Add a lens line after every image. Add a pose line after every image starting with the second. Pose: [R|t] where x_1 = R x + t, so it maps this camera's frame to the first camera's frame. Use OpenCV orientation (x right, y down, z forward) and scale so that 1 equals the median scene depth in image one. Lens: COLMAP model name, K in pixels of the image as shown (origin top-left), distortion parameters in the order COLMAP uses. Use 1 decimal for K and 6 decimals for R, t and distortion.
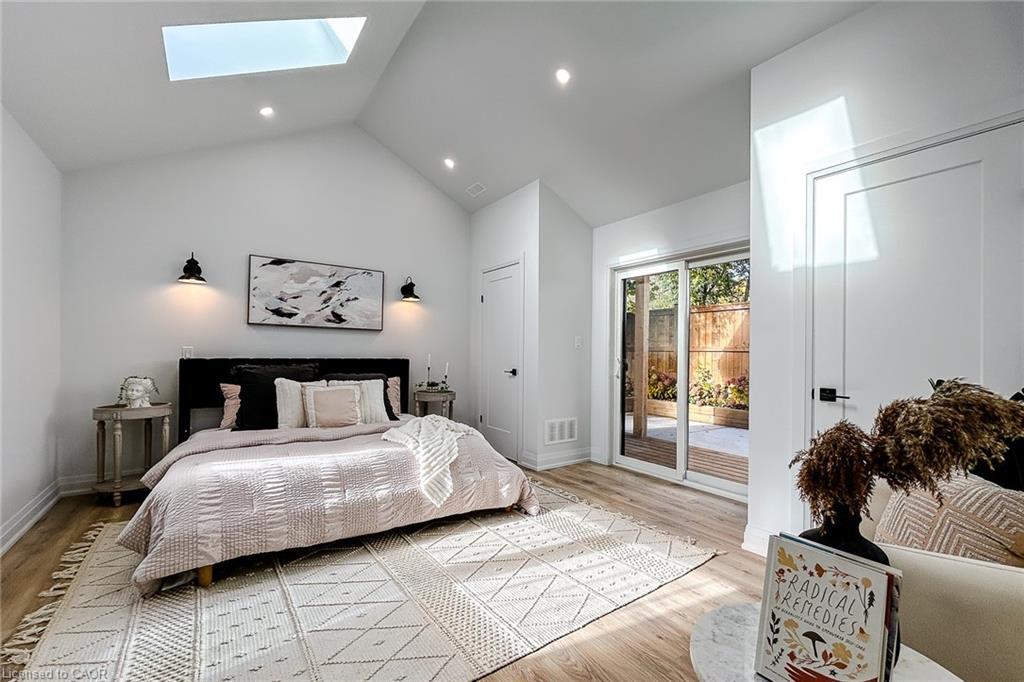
lens RADIAL K [[423.5, 0, 501.4], [0, 423.5, 347.7], [0, 0, 1]] dist [0.000463, -0.000326]
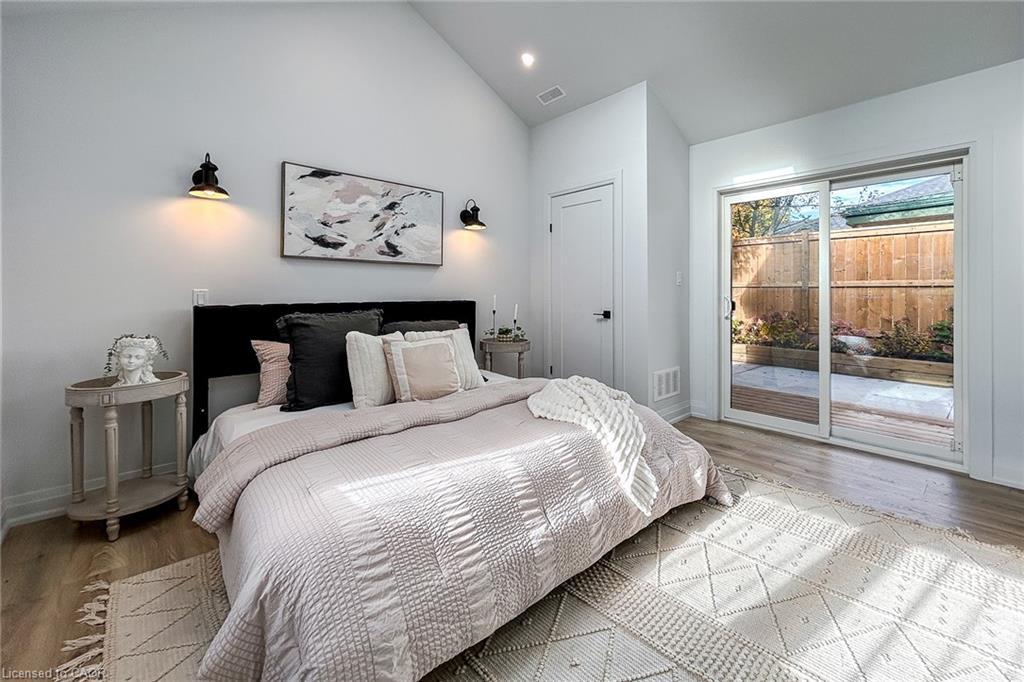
lens RADIAL K [[423.5, 0, 512.3], [0, 423.5, 289.3], [0, 0, 1]] dist [0.000463, -0.000326]
pose [[0.991914, -0.012925, 0.126254, -0.318271], [0.011926, 0.999891, 0.008668, -0.002003], [-0.126353, -0.007092, 0.991960, 0.241368]]
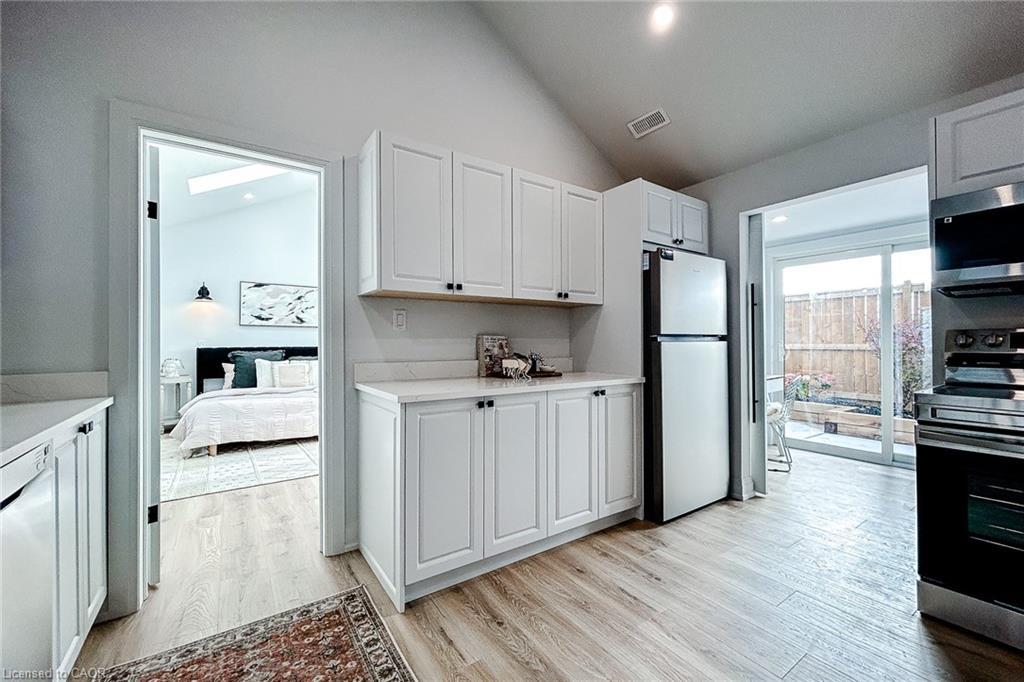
lens RADIAL K [[423.5, 0, 515.5], [0, 423.5, 333.7], [0, 0, 1]] dist [0.000463, -0.000326]
pose [[0.999829, -0.016201, 0.008861, 0.437618], [0.016266, 0.999842, -0.007211, 0.002178], [-0.008743, 0.007354, 0.999935, -0.618268]]
